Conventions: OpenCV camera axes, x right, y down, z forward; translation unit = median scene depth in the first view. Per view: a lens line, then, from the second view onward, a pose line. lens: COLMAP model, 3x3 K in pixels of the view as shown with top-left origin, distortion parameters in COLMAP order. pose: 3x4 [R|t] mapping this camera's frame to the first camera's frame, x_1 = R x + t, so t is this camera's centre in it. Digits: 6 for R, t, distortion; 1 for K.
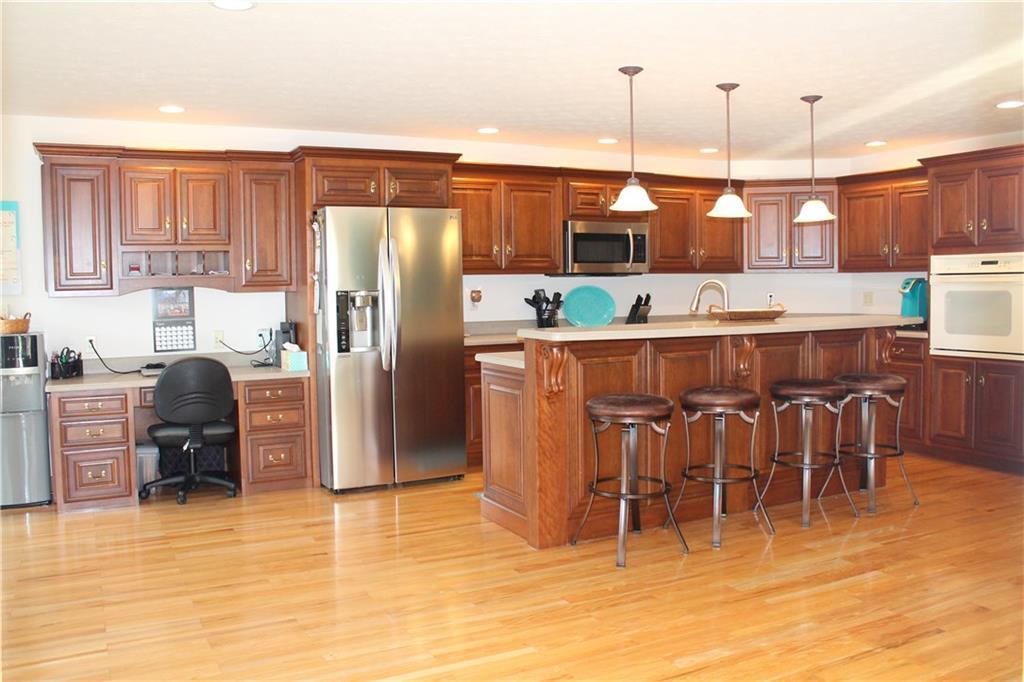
lens RADIAL K [[895.5, 0, 510.8], [0, 895.5, 330.3], [0, 0, 1]] dist [-0.177478, 0.174830]
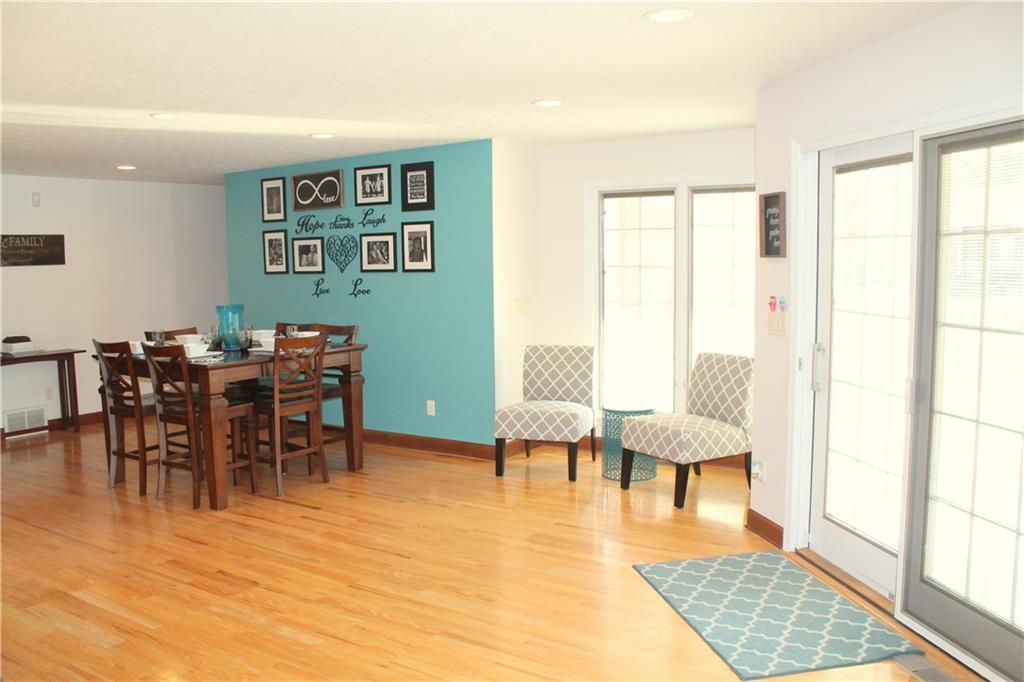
lens RADIAL K [[866.5, 0, 521.3], [0, 866.5, 344.7], [0, 0, 1]] dist [-0.170453, 0.171873]
pose [[-0.483844, -0.069810, 0.872365, -0.456210], [0.073257, 0.990084, 0.119861, -0.066055], [-0.872083, 0.121901, -0.473932, 0.628621]]
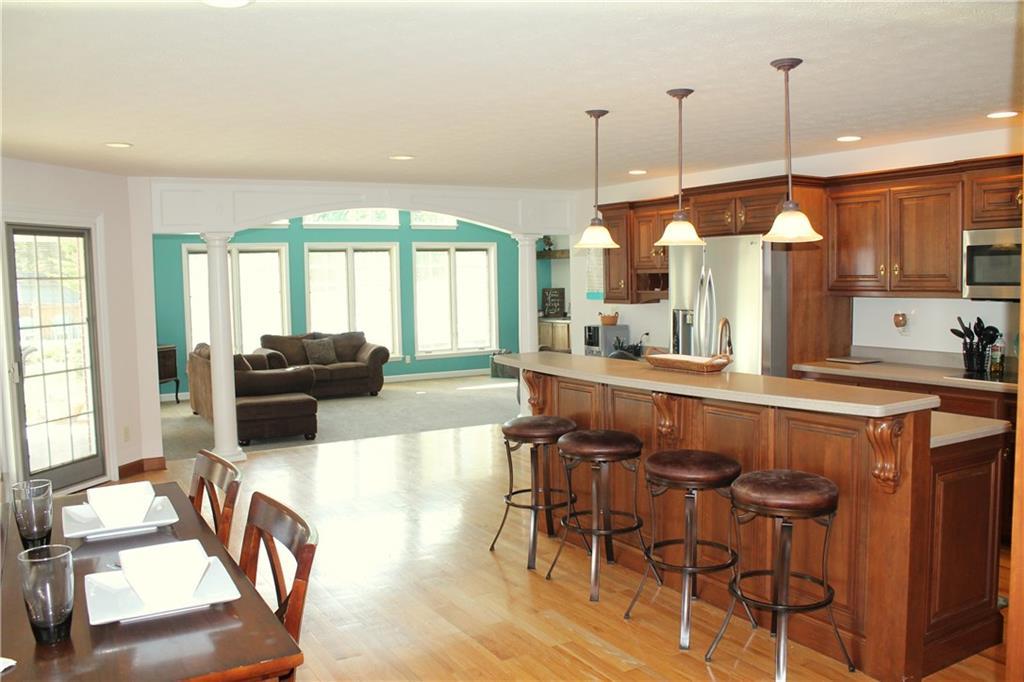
lens RADIAL K [[866.5, 0, 521.3], [0, 866.5, 344.7], [0, 0, 1]] dist [-0.170453, 0.171873]
pose [[0.069177, 0.091841, -0.993368, 0.870813], [-0.041067, 0.995171, 0.089148, -0.082272], [0.996759, 0.034628, 0.072614, 0.643558]]
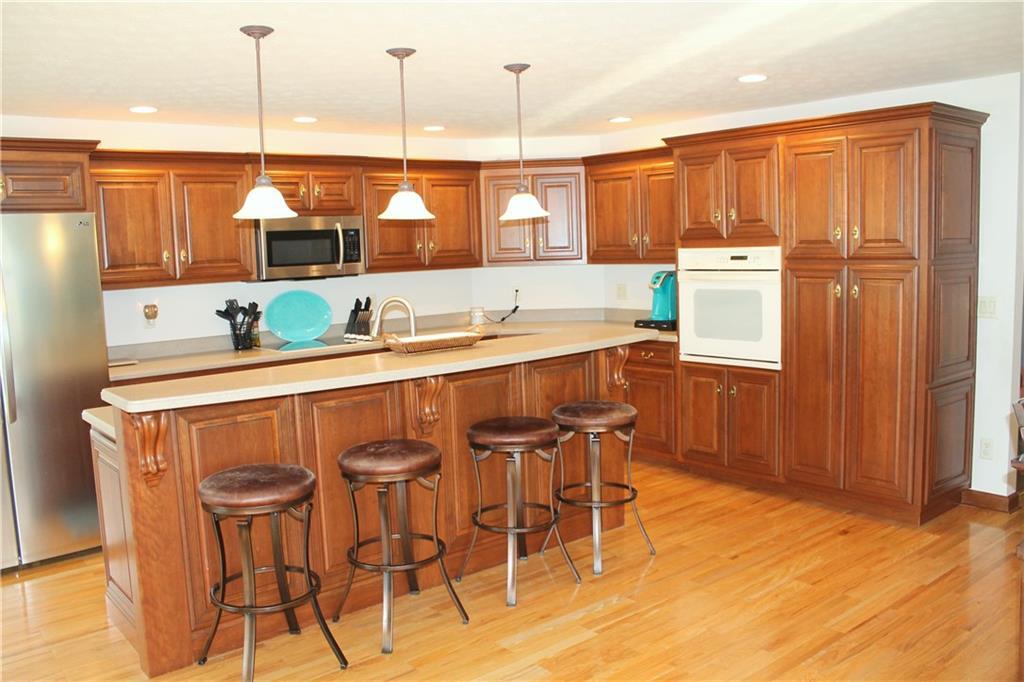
lens RADIAL K [[866.5, 0, 521.3], [0, 866.5, 344.7], [0, 0, 1]] dist [-0.170453, 0.171873]
pose [[0.976522, -0.045437, 0.210569, 0.147336], [0.033094, 0.997541, 0.061778, -0.050302], [-0.212858, -0.053359, 0.975625, 0.184334]]
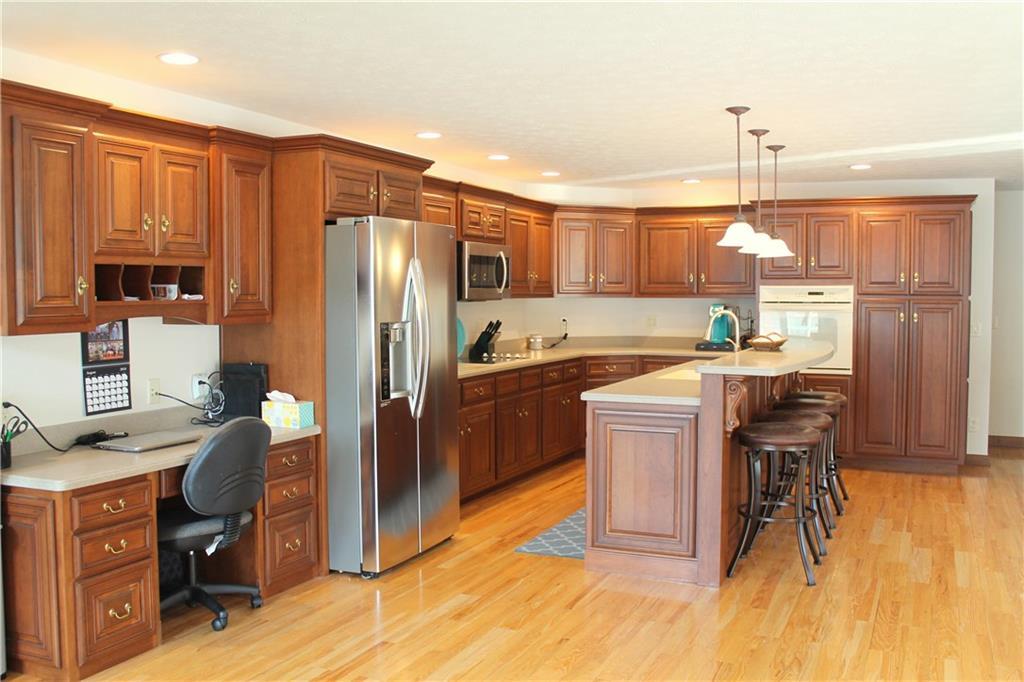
lens RADIAL K [[973.3, 0, 512.0], [0, 973.3, 341.0], [0, 0, 1]] dist [-0.106305, 0.003968]
pose [[0.778489, -0.019543, 0.627354, -0.594255], [0.022120, 0.999748, 0.003694, -0.026448], [-0.627269, 0.011001, 0.778725, 0.223472]]
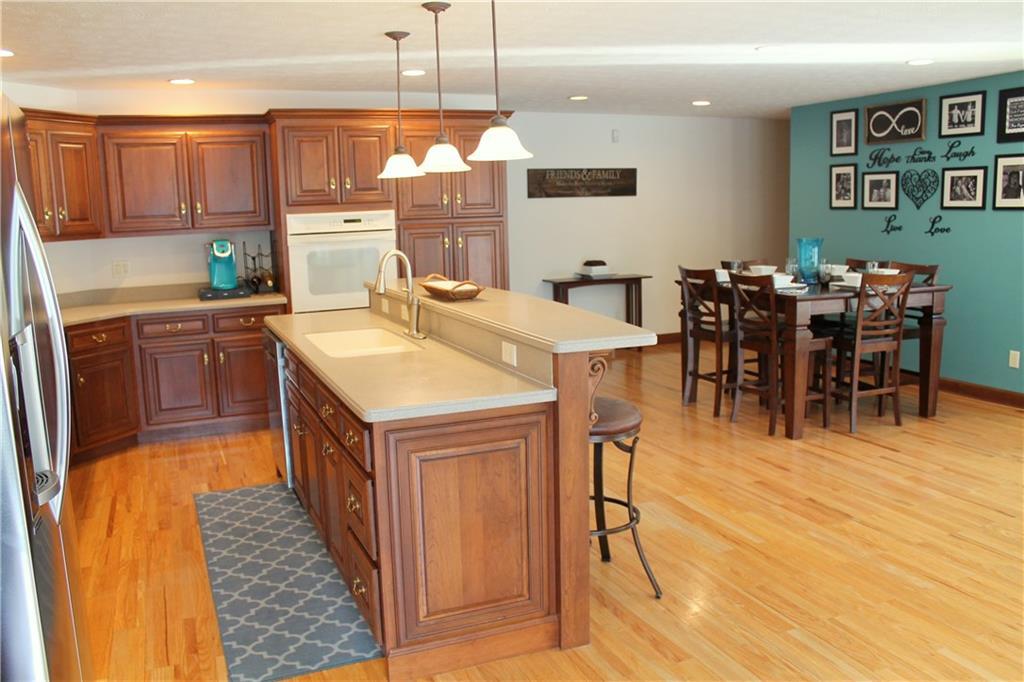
lens RADIAL K [[866.5, 0, 521.3], [0, 866.5, 344.7], [0, 0, 1]] dist [-0.170453, 0.171873]
pose [[0.068076, -0.153397, 0.985817, -0.442145], [0.076108, 0.986028, 0.148174, -0.067963], [-0.994773, 0.064942, 0.078799, 0.716794]]
